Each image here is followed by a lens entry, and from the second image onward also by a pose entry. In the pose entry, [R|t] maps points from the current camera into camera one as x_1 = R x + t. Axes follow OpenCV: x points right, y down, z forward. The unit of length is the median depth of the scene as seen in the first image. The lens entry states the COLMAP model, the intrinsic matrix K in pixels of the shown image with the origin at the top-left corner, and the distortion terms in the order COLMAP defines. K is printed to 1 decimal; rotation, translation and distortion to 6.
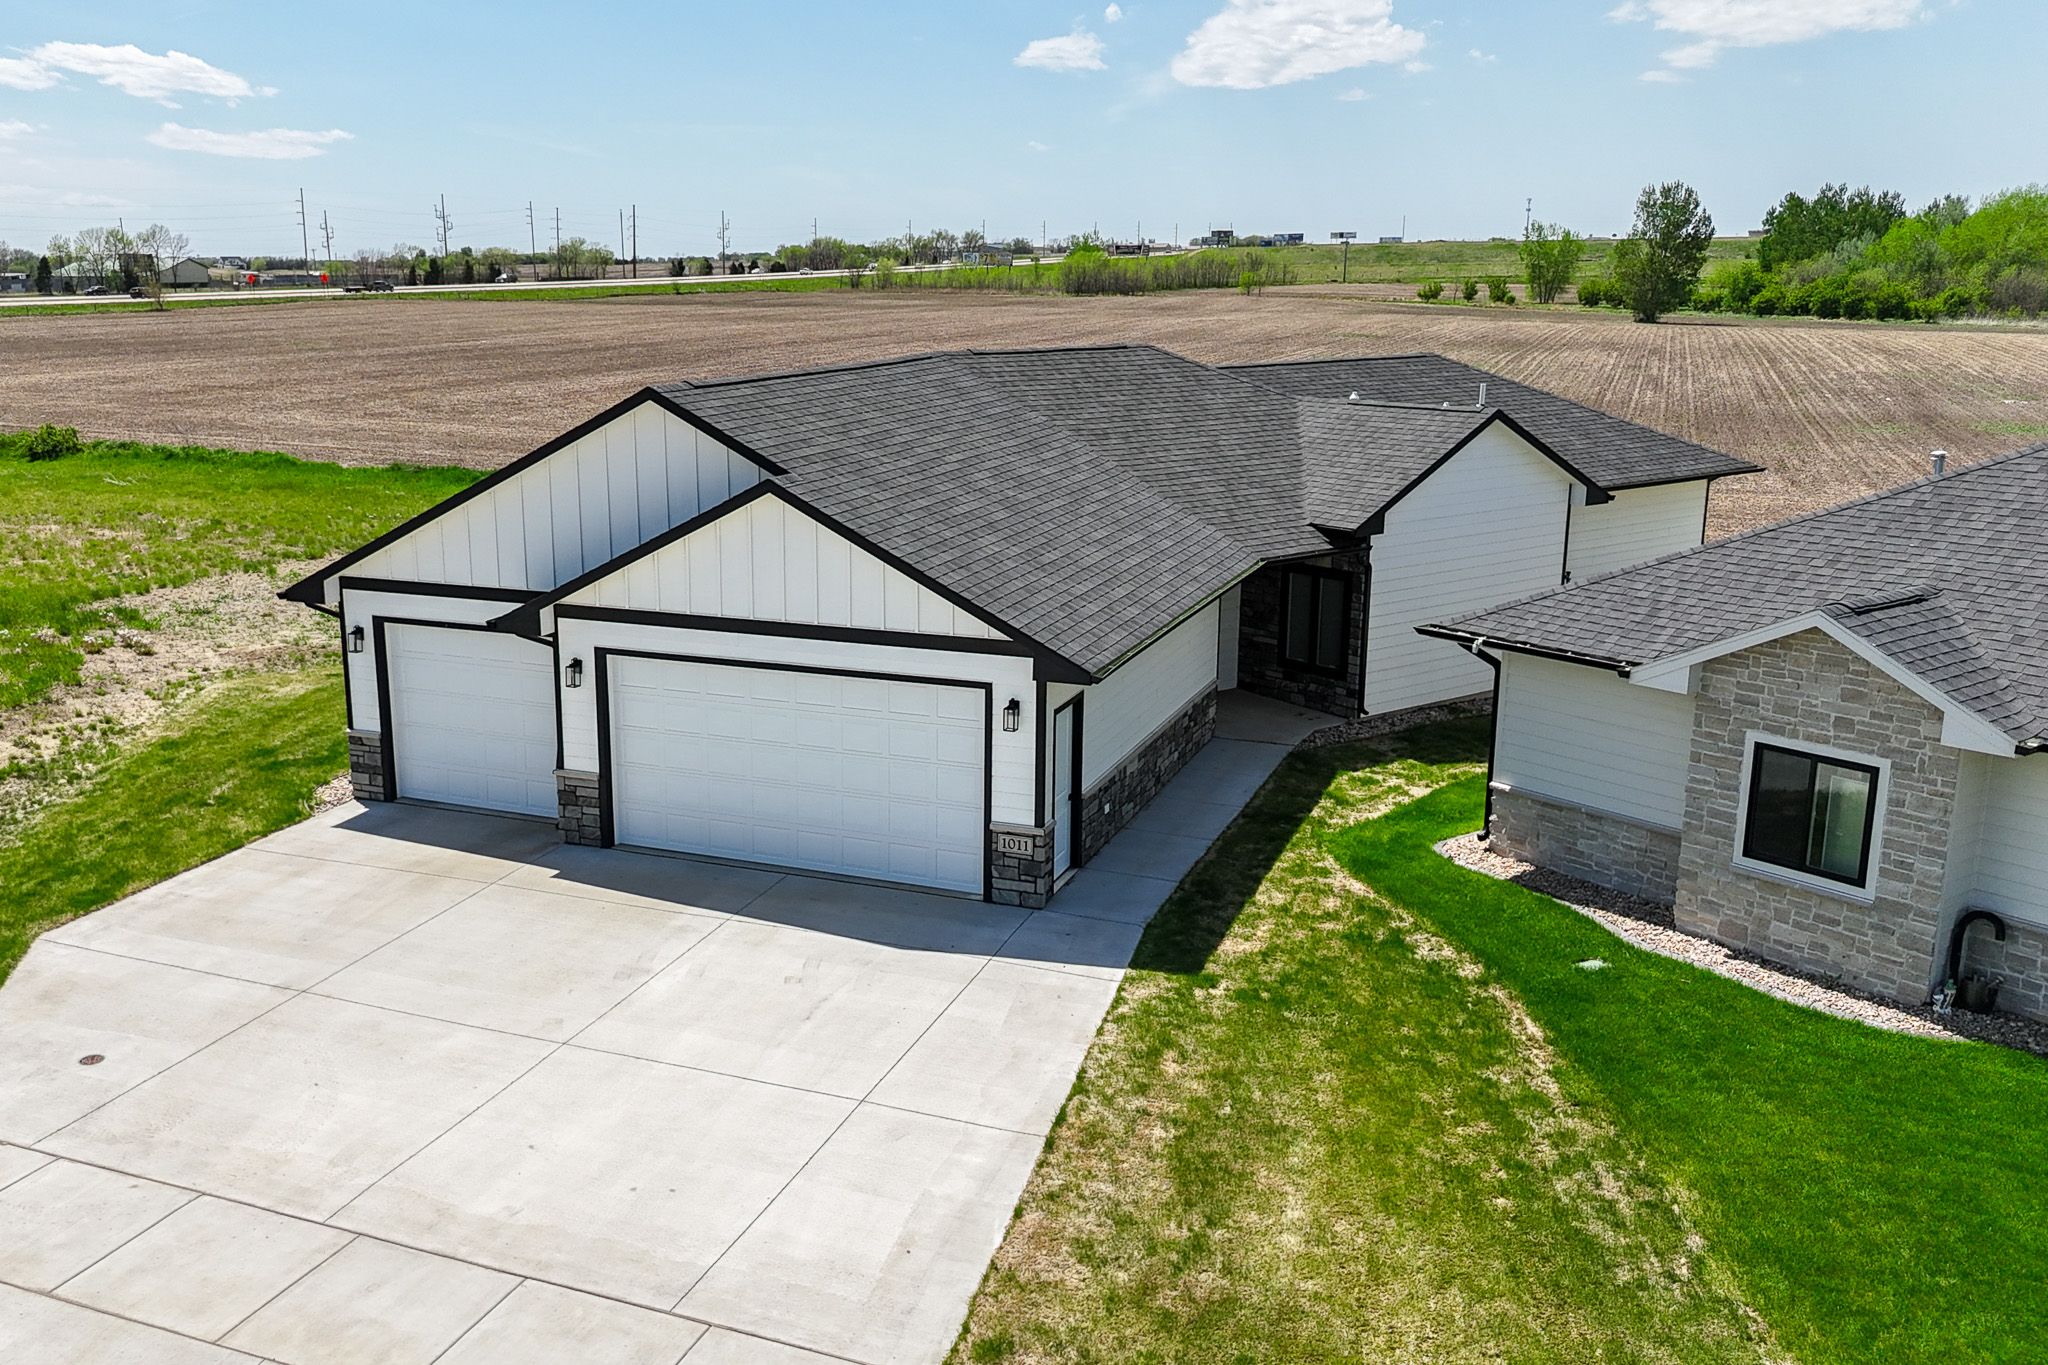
lens RADIAL K [[1802.7, 0, 865.3], [0, 1802.7, 651.2], [0, 0, 1]] dist [0.025554, 0.000084]
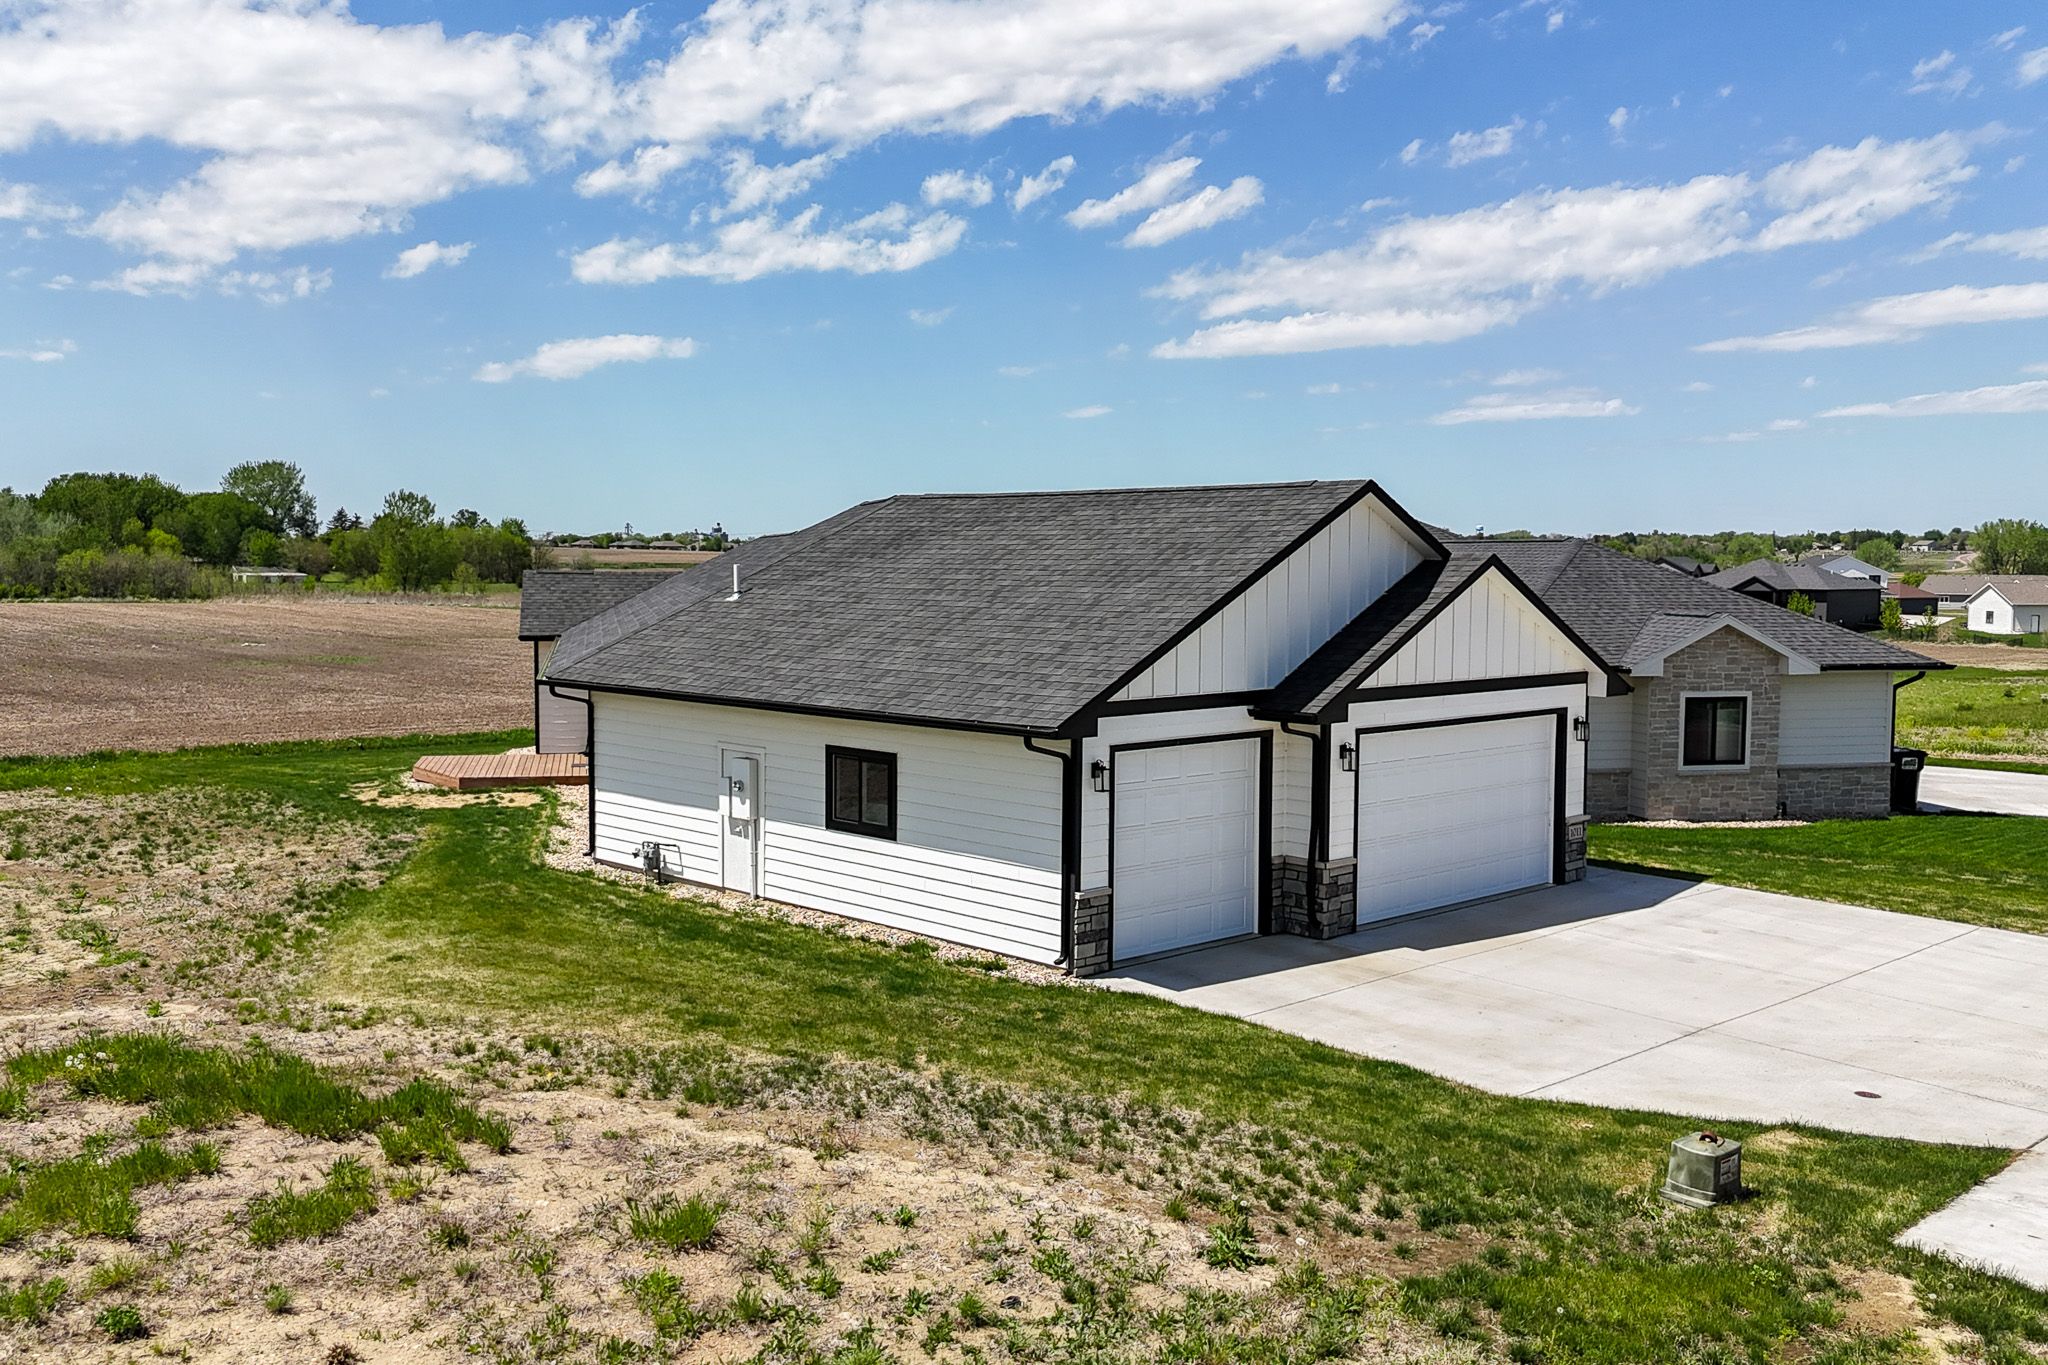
lens RADIAL K [[1764.0, 0, 1024.0], [0, 1764.0, 682.5], [0, 0, 1]] dist [0.126569, 0.002277]
pose [[0.378157, -0.055157, 0.924097, -1.320691], [0.190616, 0.981473, -0.019422, -0.051609], [-0.905905, 0.183492, 0.381664, 0.885292]]
